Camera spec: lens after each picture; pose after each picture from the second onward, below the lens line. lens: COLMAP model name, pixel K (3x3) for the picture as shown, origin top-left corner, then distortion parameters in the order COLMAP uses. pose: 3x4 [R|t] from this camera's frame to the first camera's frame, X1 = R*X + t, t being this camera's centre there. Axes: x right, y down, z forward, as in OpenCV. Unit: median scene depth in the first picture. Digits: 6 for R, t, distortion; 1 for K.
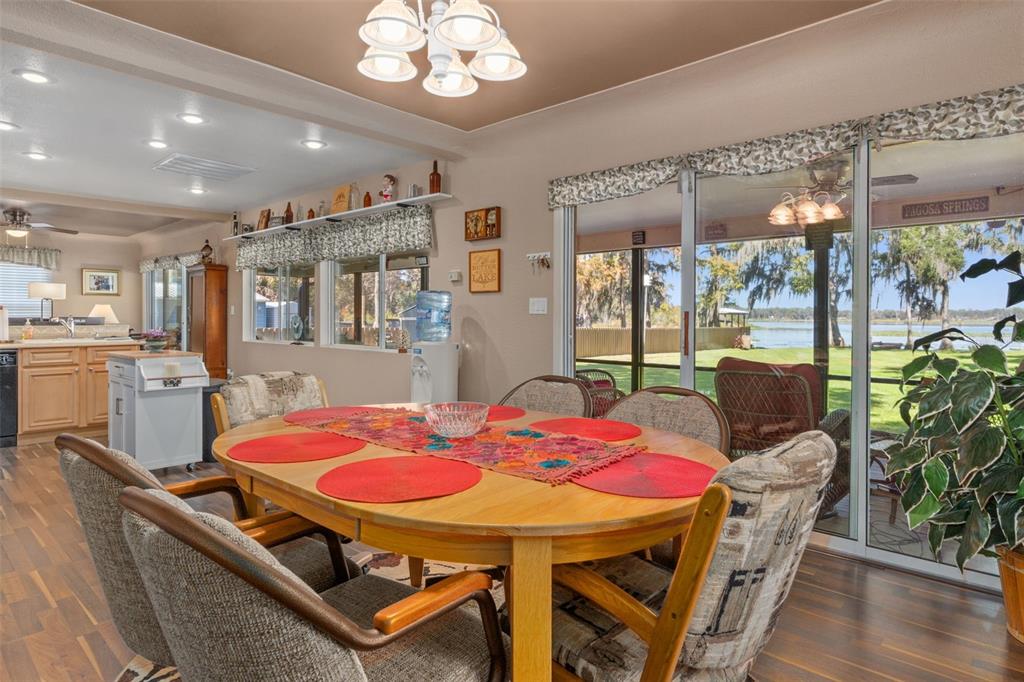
lens RADIAL K [[584.2, 0, 505.6], [0, 584.2, 317.1], [0, 0, 1]] dist [-0.008921, -0.002014]
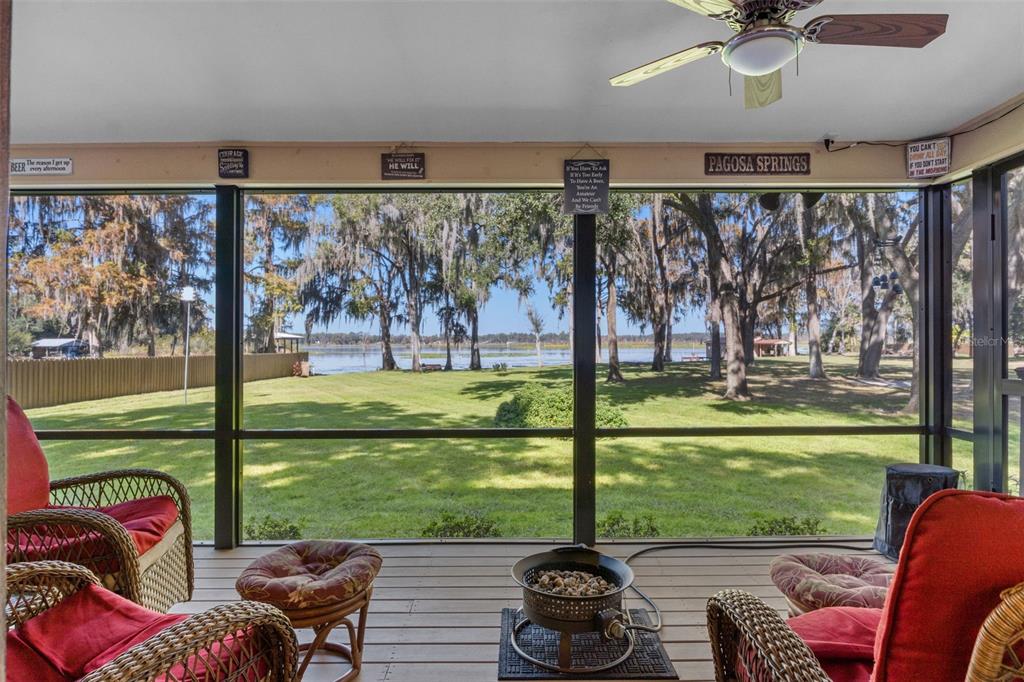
lens RADIAL K [[584.2, 0, 512.2], [0, 584.2, 334.2], [0, 0, 1]] dist [-0.008921, -0.002014]
pose [[0.724332, 0.001713, 0.689449, 0.015109], [0.008601, 0.999897, -0.011520, 0.001698], [-0.689398, 0.014275, 0.724243, 0.111709]]
